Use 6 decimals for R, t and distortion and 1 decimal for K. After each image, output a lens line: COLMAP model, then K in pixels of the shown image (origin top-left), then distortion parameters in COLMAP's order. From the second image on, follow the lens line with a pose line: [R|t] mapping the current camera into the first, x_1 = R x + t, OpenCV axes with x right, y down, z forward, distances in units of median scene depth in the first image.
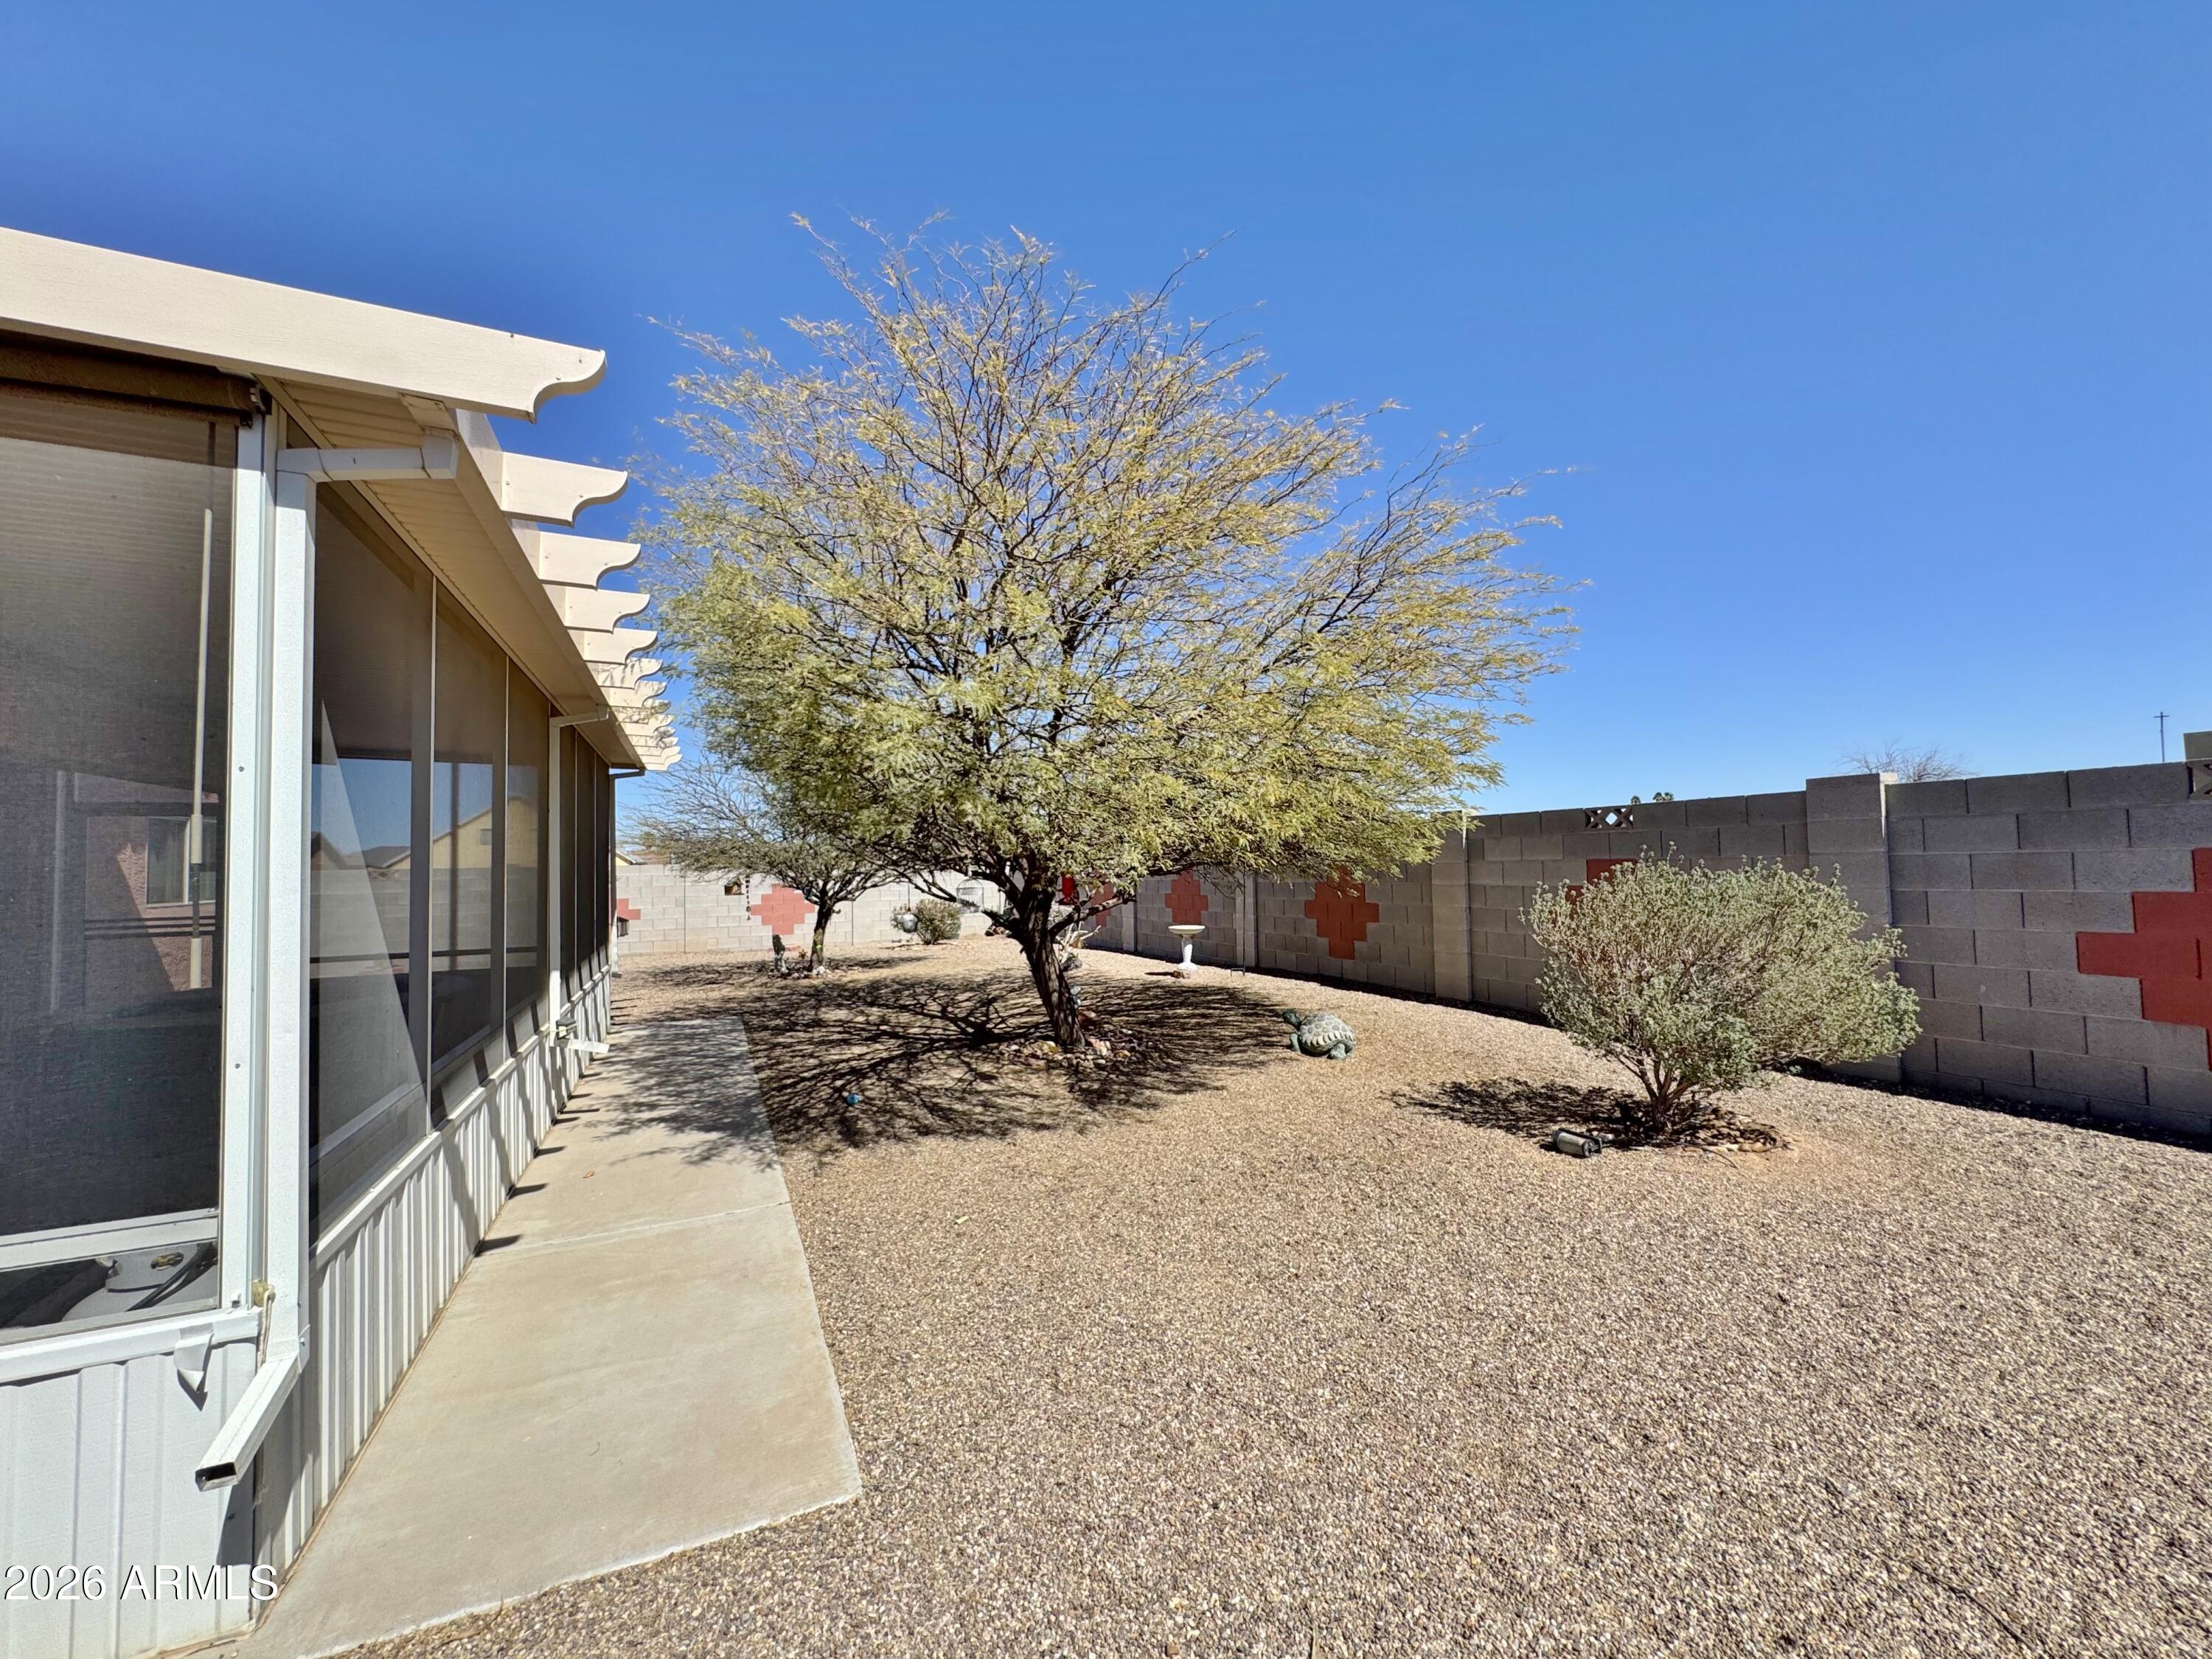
lens RADIAL K [[891.5, 0, 1105.3], [0, 891.5, 840.6], [0, 0, 1]] dist [-0.003367, 0.000057]
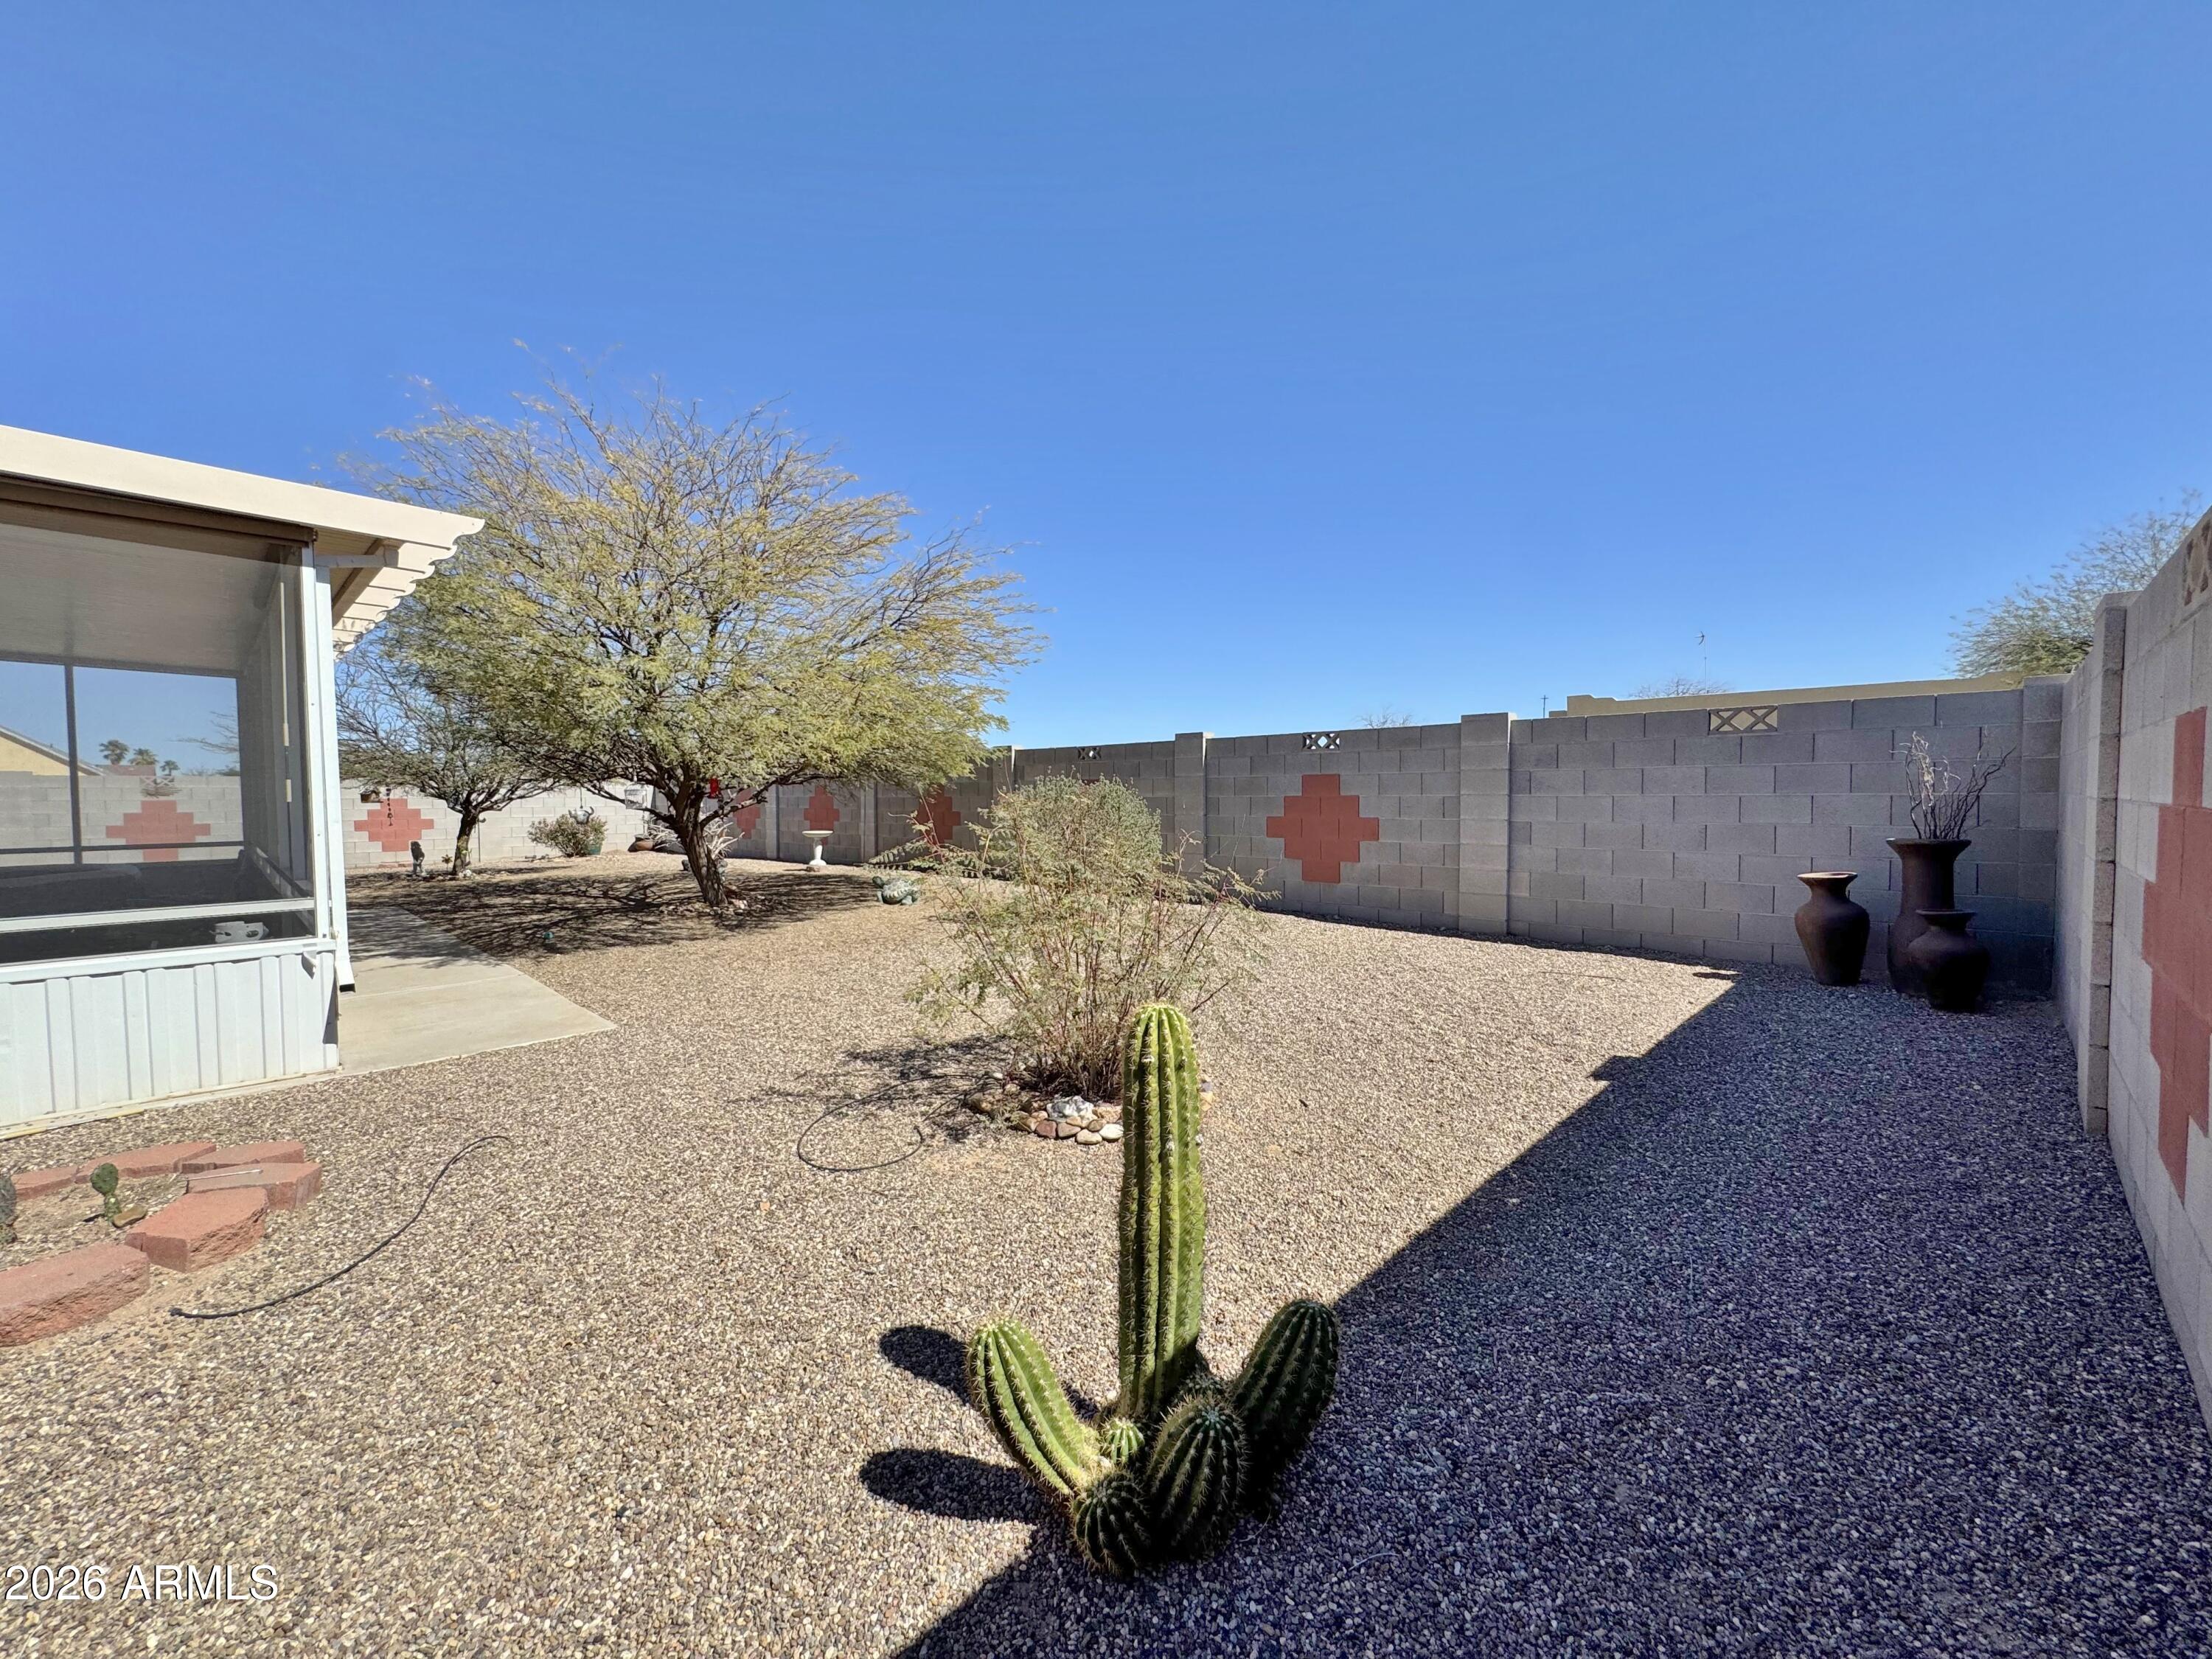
lens RADIAL K [[891.5, 0, 1105.6], [0, 891.5, 829.4], [0, 0, 1]] dist [-0.003367, 0.000057]
pose [[0.931796, 0.000679, 0.362981, 0.022354], [-0.023871, 0.997948, 0.059412, 0.015052], [-0.362196, -0.064025, 0.929900, -0.501827]]
